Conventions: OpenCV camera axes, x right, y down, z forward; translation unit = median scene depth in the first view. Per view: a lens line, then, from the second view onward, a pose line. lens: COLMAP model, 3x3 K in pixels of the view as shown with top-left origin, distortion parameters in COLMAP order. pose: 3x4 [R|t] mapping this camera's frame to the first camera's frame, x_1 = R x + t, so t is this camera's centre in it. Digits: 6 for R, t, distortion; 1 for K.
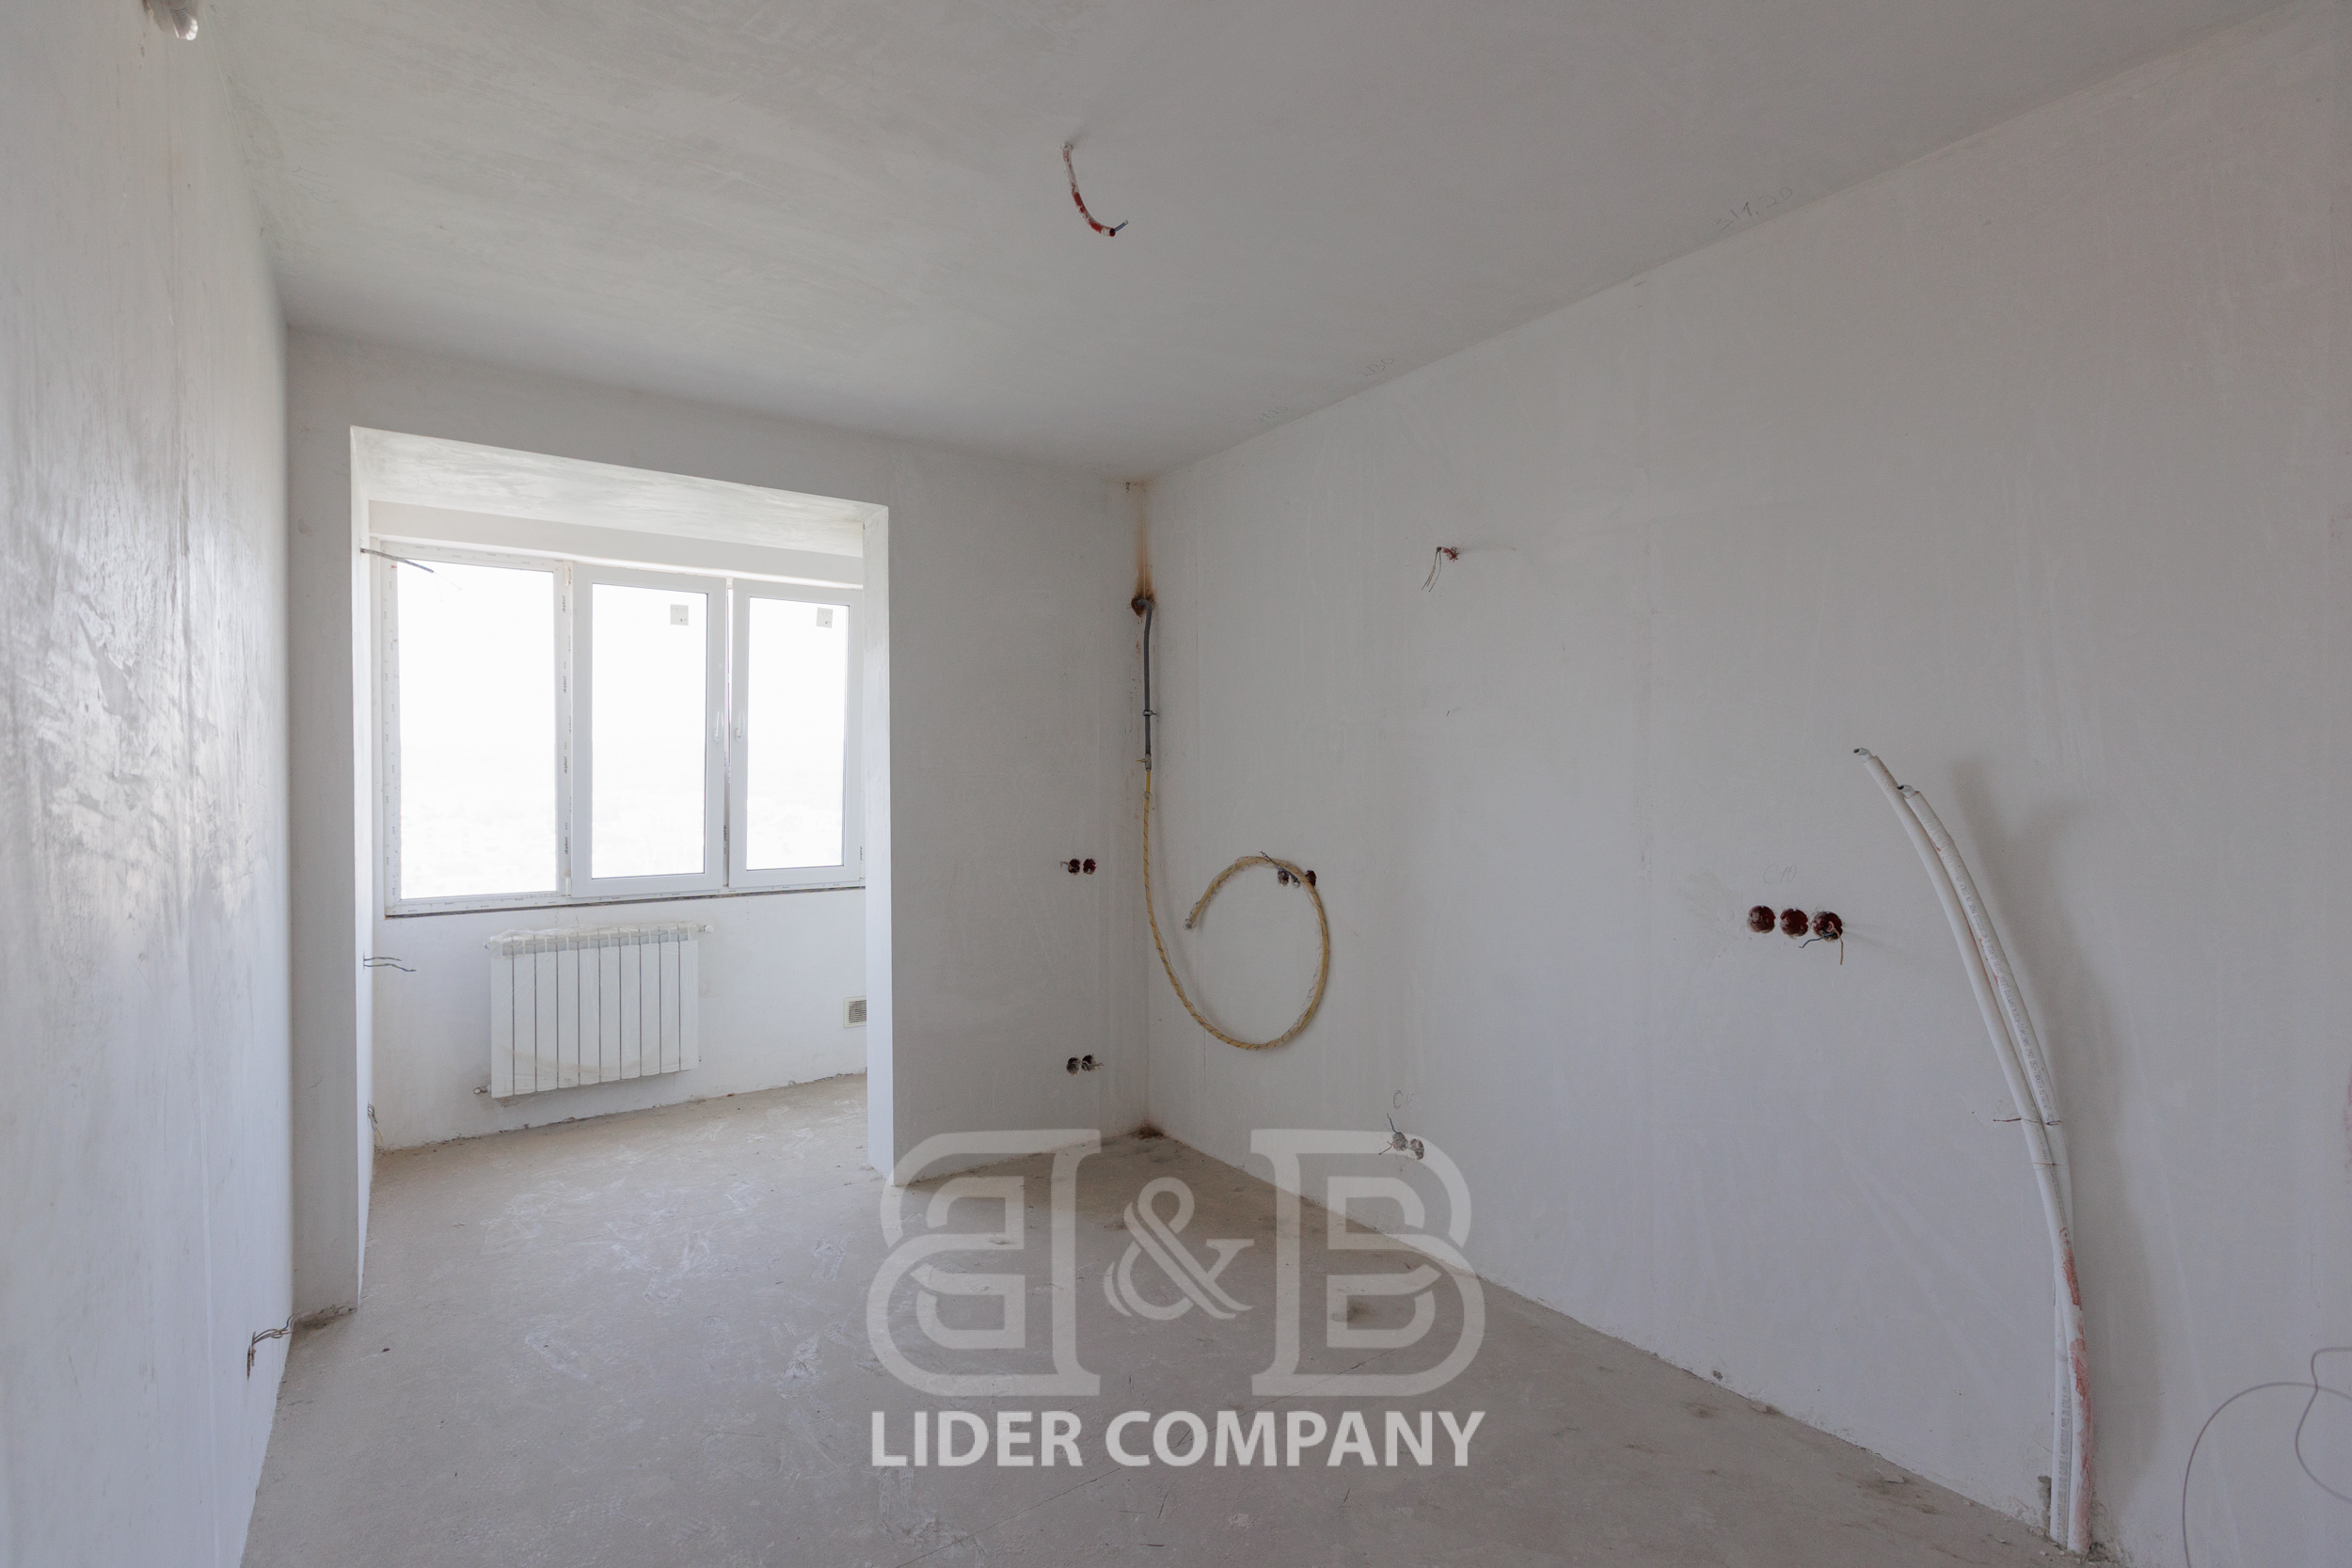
lens RADIAL K [[1130.4, 0, 1169.6], [0, 1130.4, 779.1], [0, 0, 1]] dist [0.003079, 0.001580]
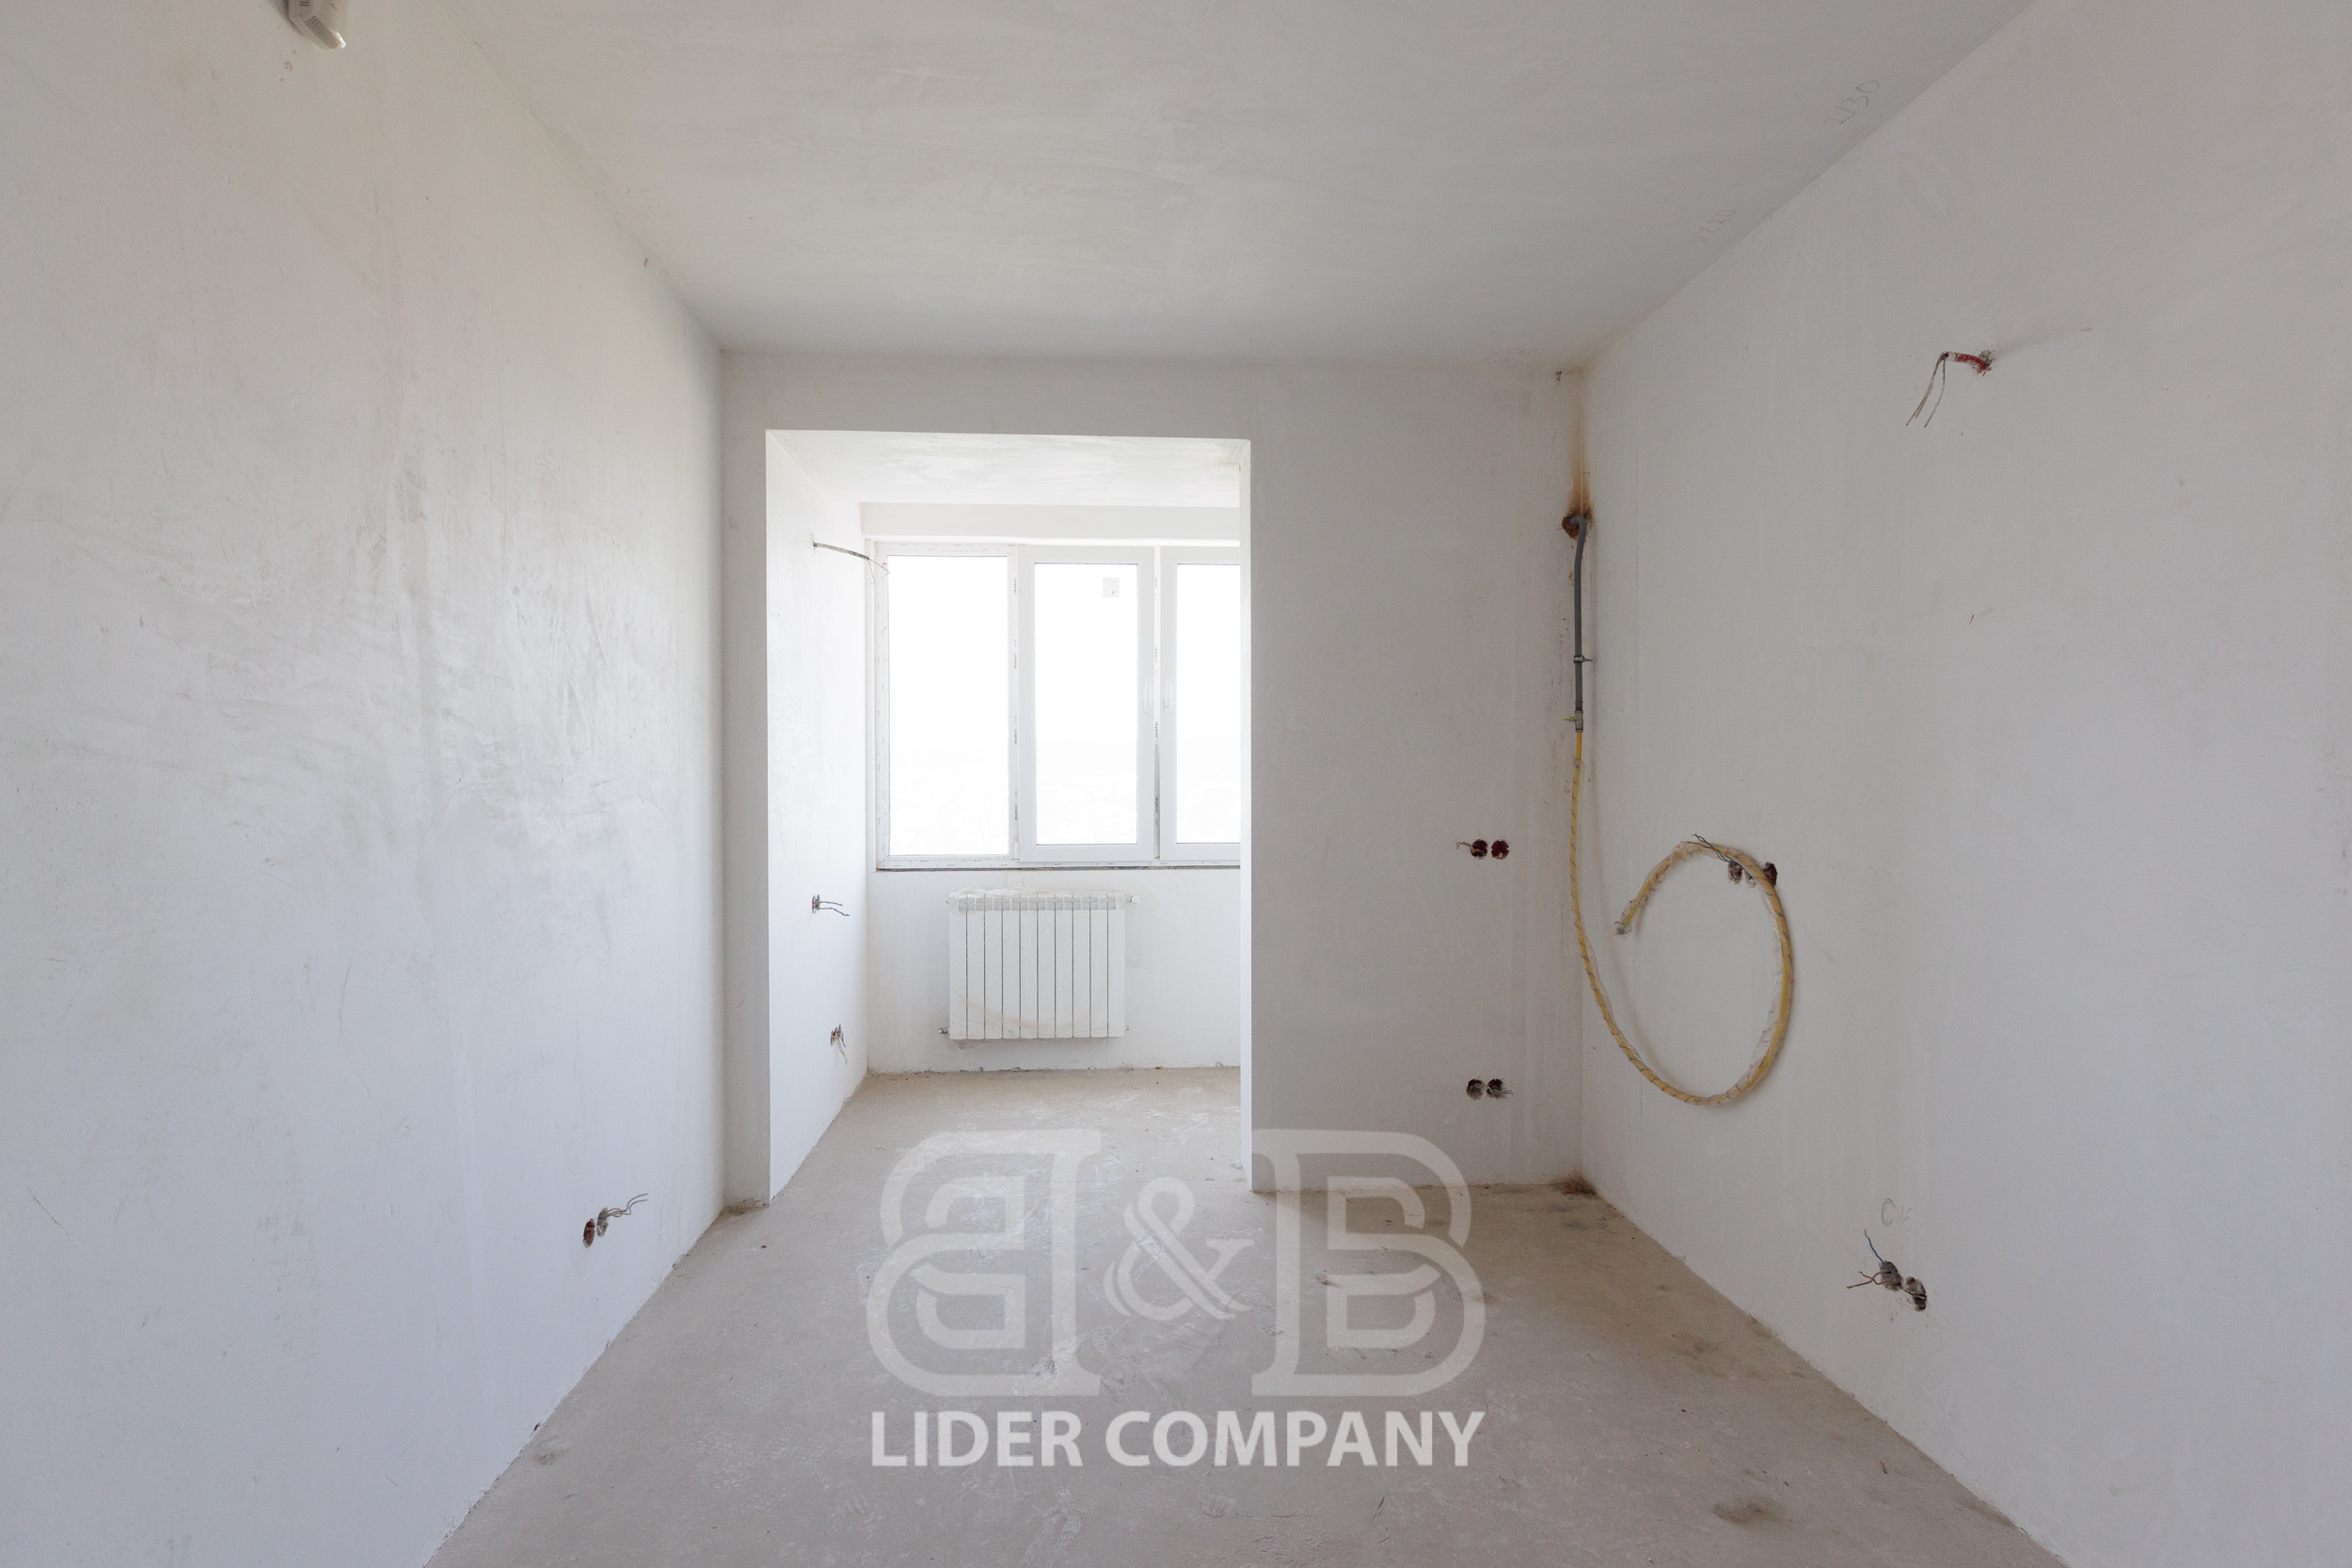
lens RADIAL K [[1130.4, 0, 1176.1], [0, 1130.4, 789.6], [0, 0, 1]] dist [0.003079, 0.001580]
pose [[0.847914, 0.008886, -0.530059, 0.164452], [-0.002661, 0.999918, 0.012506, 0.024015], [0.530127, -0.009194, 0.847869, 0.182150]]
